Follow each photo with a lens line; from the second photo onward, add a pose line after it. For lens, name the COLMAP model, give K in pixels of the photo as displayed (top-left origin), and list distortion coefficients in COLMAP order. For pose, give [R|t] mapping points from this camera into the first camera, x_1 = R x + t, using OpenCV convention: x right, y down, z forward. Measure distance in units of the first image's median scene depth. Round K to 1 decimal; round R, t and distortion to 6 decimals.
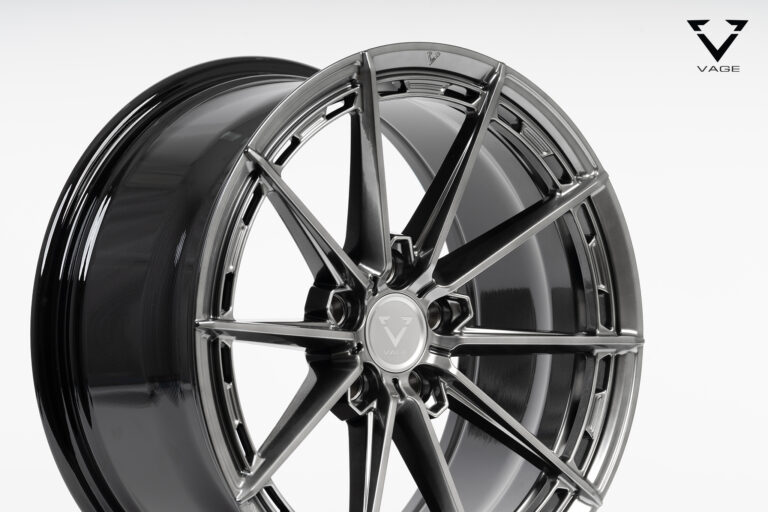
lens RADIAL K [[4503.6, 0, 384.0], [0, 4503.6, 256.0], [0, 0, 1]] dist [-0.355211, -22.192960]
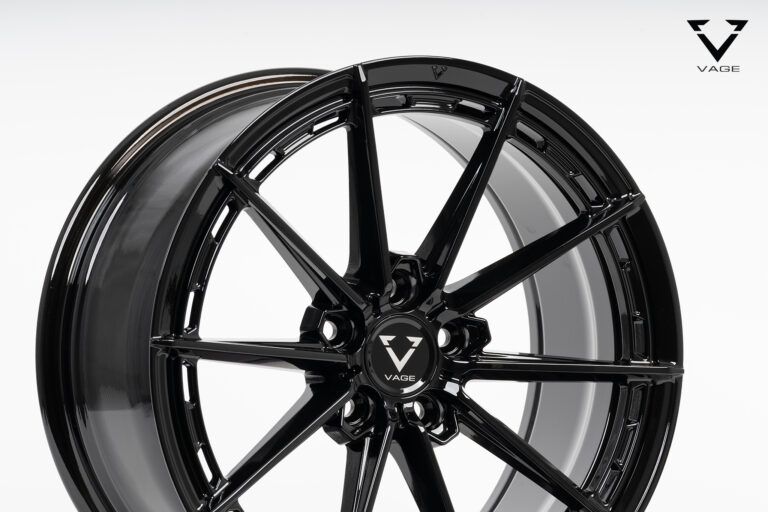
lens RADIAL K [[4503.6, 0, 384.0], [0, 4503.6, 256.0], [0, 0, 1]] dist [-0.355211, -22.192960]
pose [[0.978492, 0.016953, -0.205585, 0.199051], [-0.018260, 0.999823, -0.004462, -0.000030], [0.205473, 0.008120, 0.978629, 0.051299]]
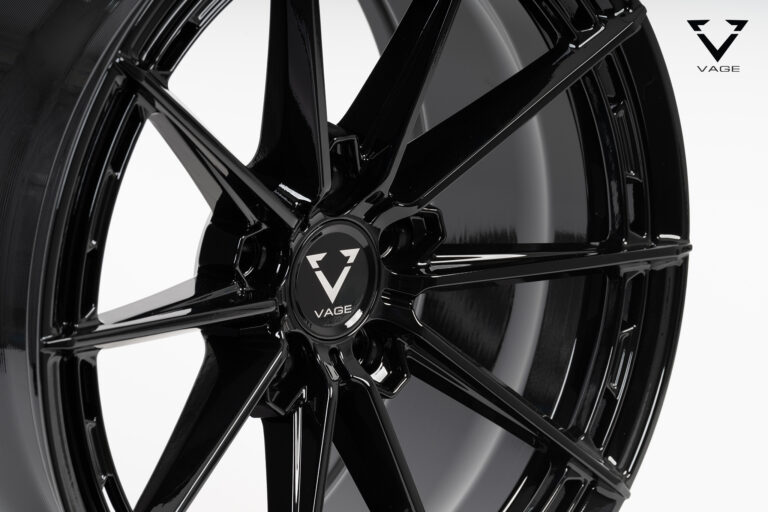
lens RADIAL K [[4503.6, 0, 384.0], [0, 4503.6, 256.0], [0, 0, 1]] dist [-0.355211, -22.192960]
pose [[0.997340, -0.007680, 0.072485, -0.037828], [-0.008395, 0.975713, 0.218891, -0.130895], [-0.072406, -0.218917, 0.973053, 0.363310]]
